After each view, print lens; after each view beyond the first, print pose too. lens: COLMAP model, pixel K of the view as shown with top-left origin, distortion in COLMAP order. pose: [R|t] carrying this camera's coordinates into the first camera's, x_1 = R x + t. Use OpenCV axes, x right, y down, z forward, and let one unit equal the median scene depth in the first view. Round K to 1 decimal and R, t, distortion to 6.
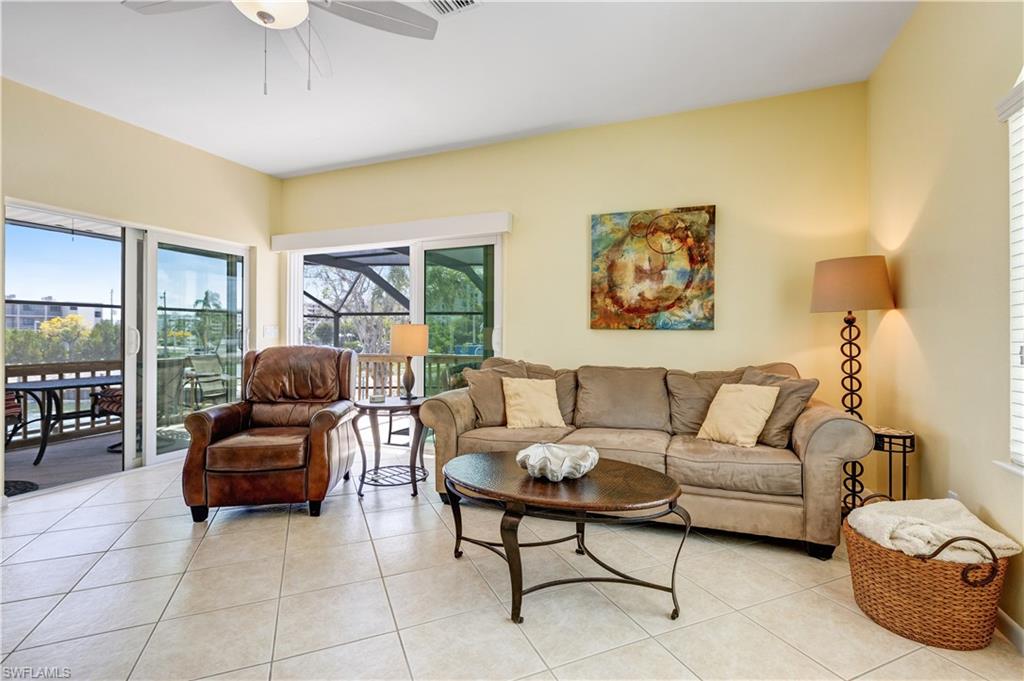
lens RADIAL K [[462.9, 0, 515.1], [0, 462.9, 335.5], [0, 0, 1]] dist [0.005394, 0.000462]
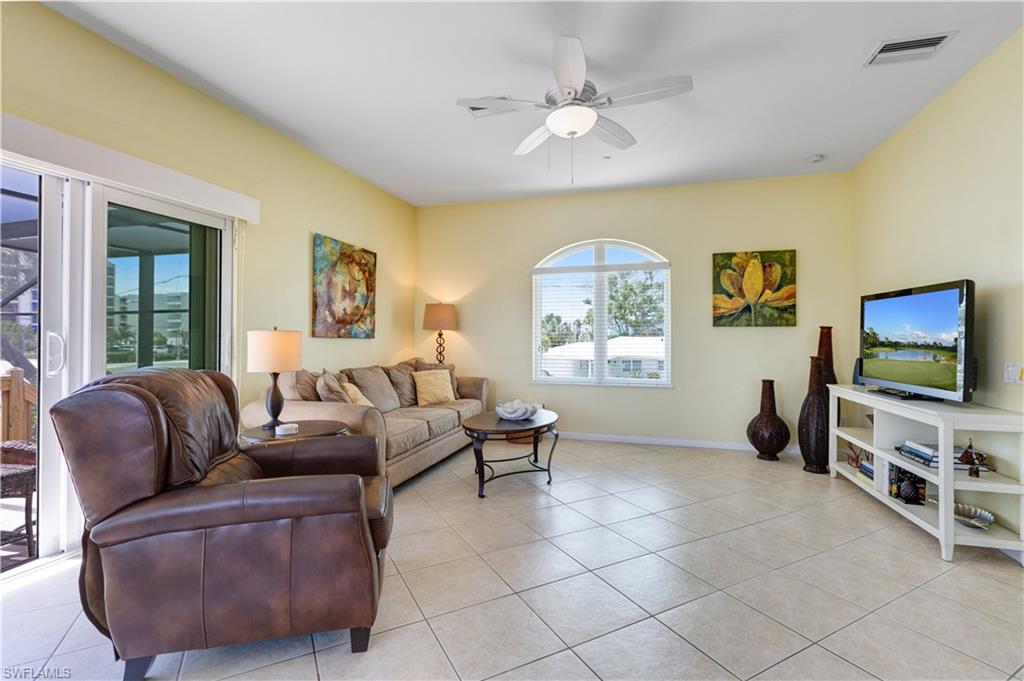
lens RADIAL K [[462.9, 0, 512.2], [0, 462.9, 336.0], [0, 0, 1]] dist [0.005394, 0.000462]
pose [[-0.047448, 0.005284, 0.998860, -1.008349], [-0.002226, 0.999983, -0.005396, -0.012554], [-0.998871, -0.002480, -0.047435, 0.619926]]
